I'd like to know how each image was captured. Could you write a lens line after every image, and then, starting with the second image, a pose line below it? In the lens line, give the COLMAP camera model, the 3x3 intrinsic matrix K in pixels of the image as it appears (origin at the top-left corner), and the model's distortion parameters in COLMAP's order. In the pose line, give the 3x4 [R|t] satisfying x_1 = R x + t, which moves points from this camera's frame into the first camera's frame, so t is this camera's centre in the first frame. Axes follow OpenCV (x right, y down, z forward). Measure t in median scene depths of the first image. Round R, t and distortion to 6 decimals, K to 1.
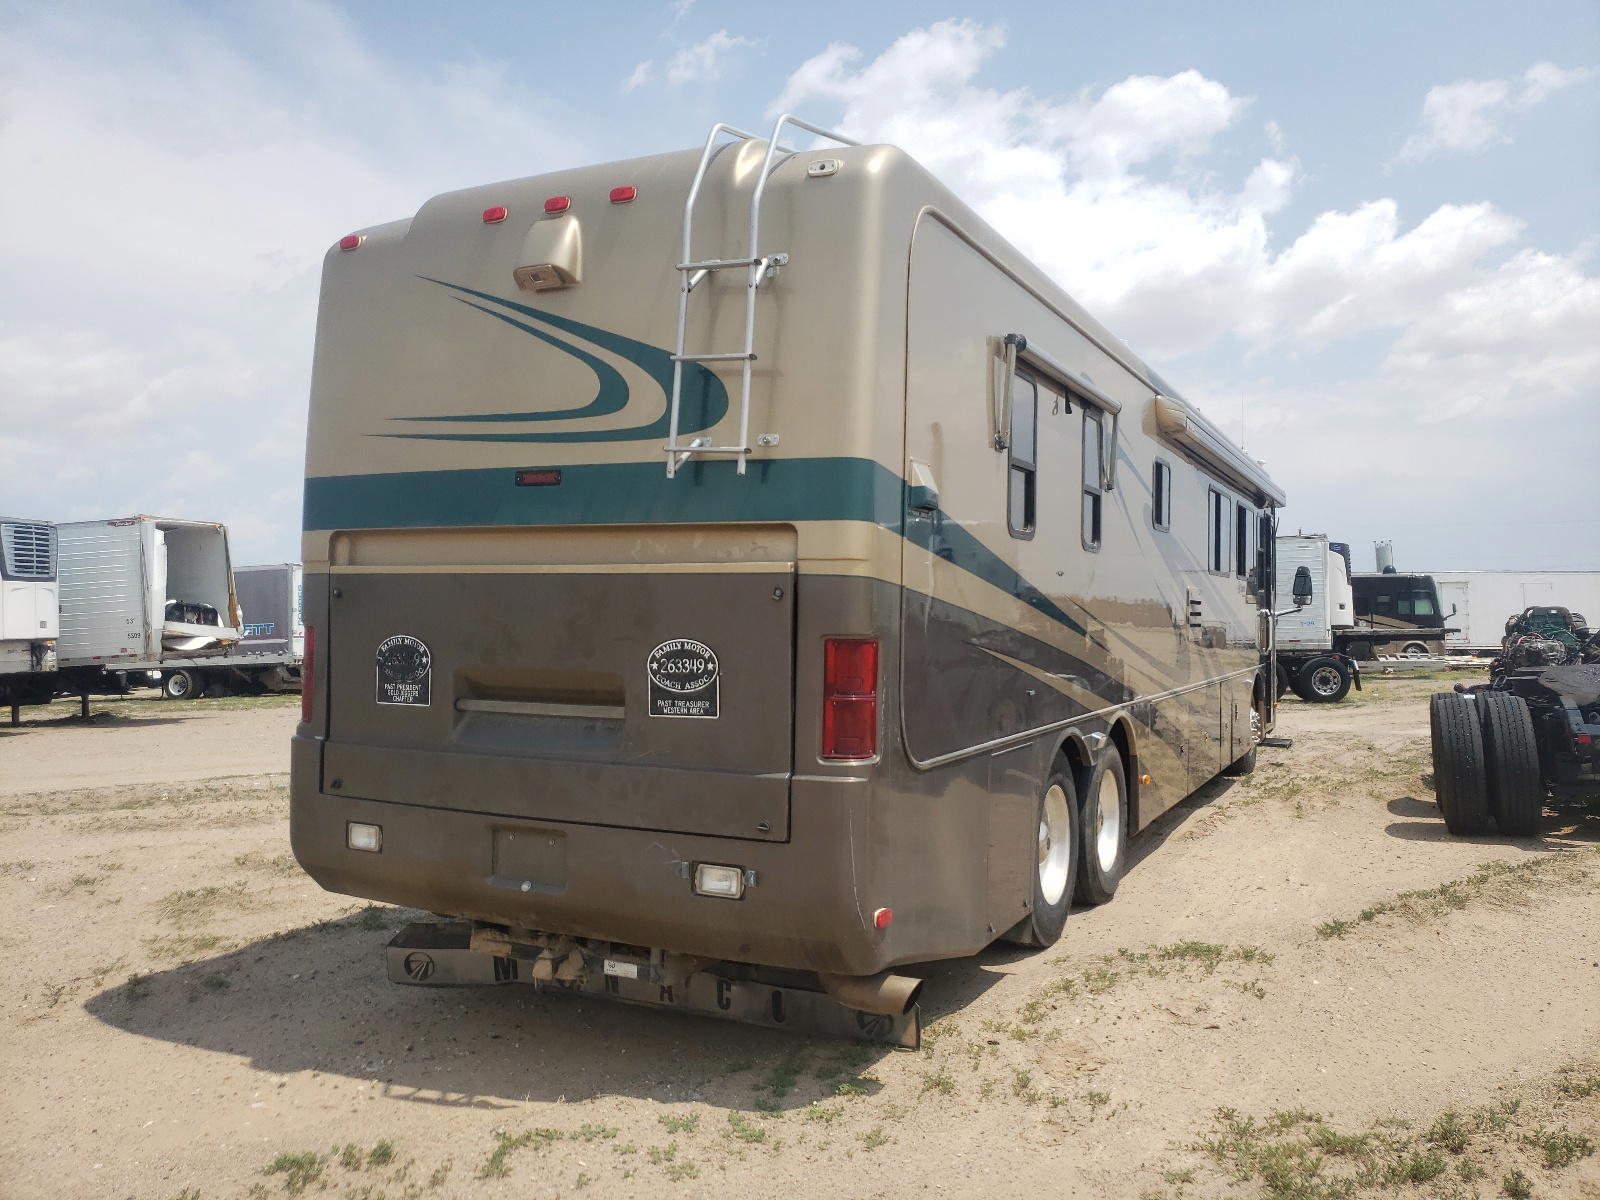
lens RADIAL K [[1287.2, 0, 800.0], [0, 1287.2, 600.0], [0, 0, 1]] dist [-0.000616, -0.003417]
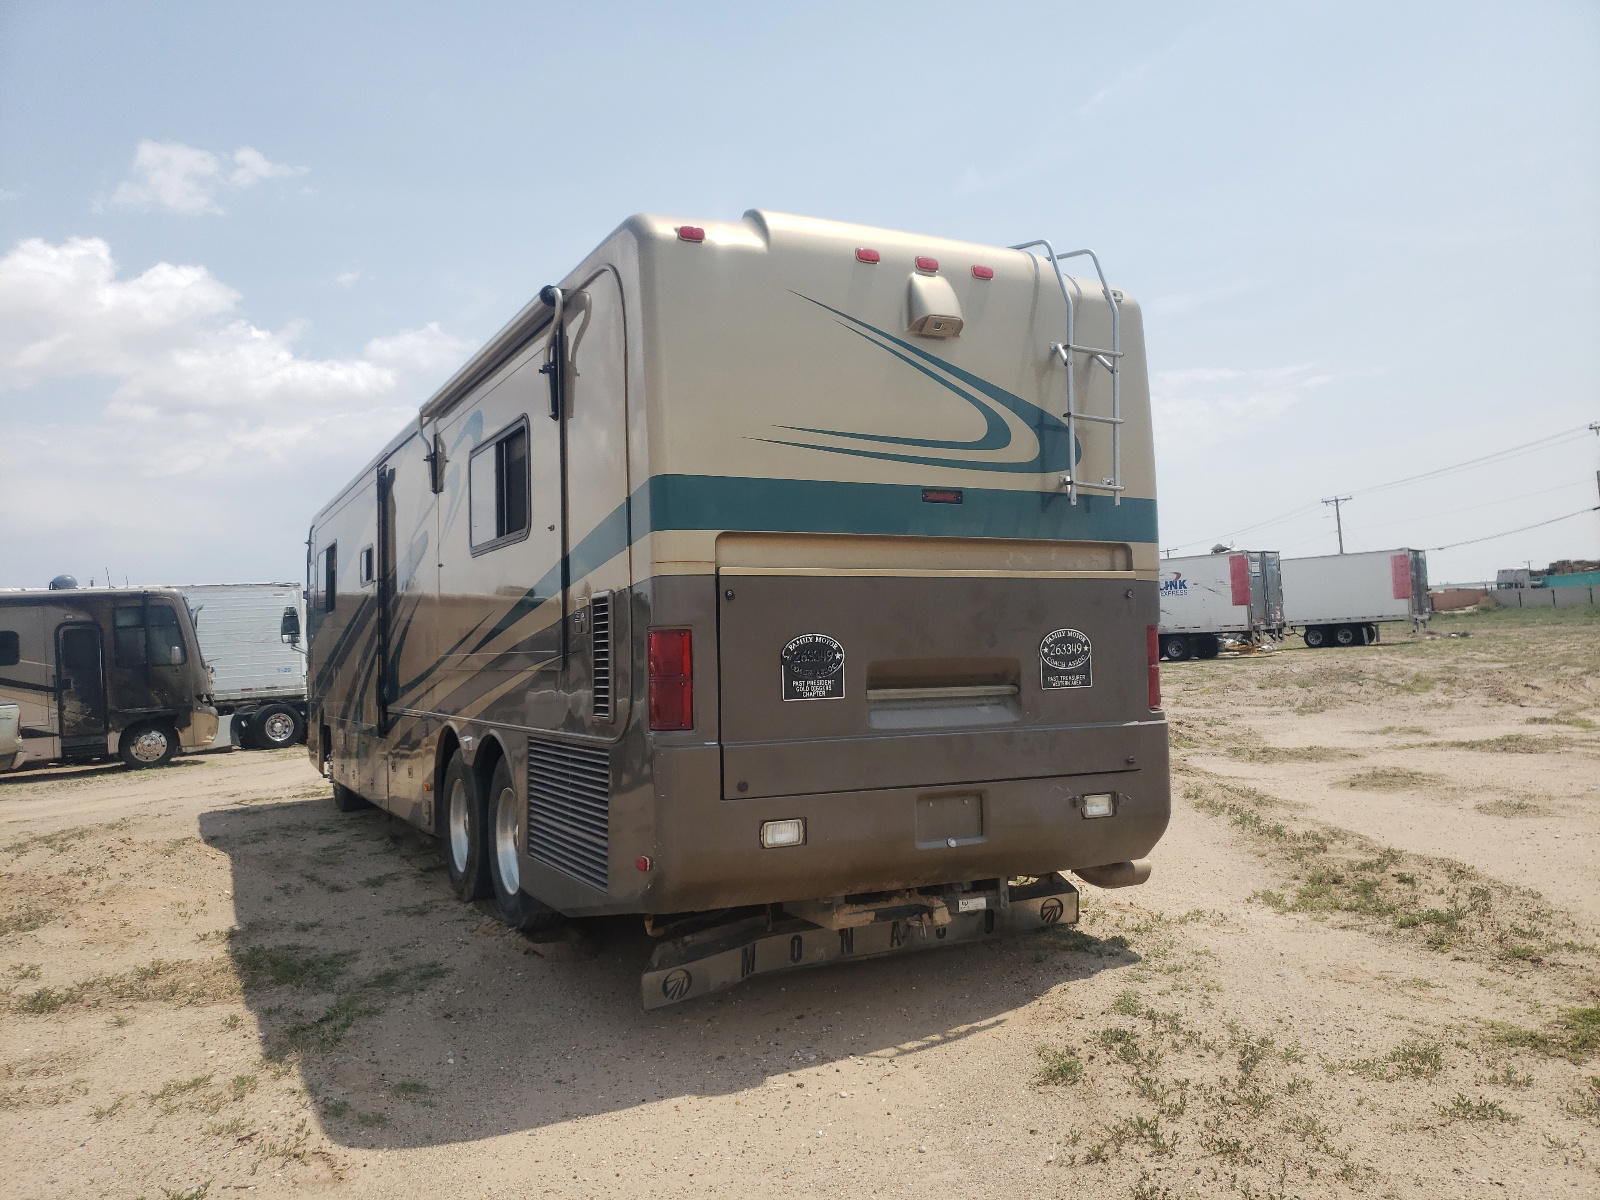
lens RADIAL K [[1230.2, 0, 800.0], [0, 1230.2, 600.0], [0, 0, 1]] dist [0.017539, -0.001337]
pose [[0.596328, -0.003522, 0.802733, -1.215281], [0.001963, 0.999994, 0.002929, -0.003356], [-0.802738, -0.000171, 0.596331, 0.444214]]
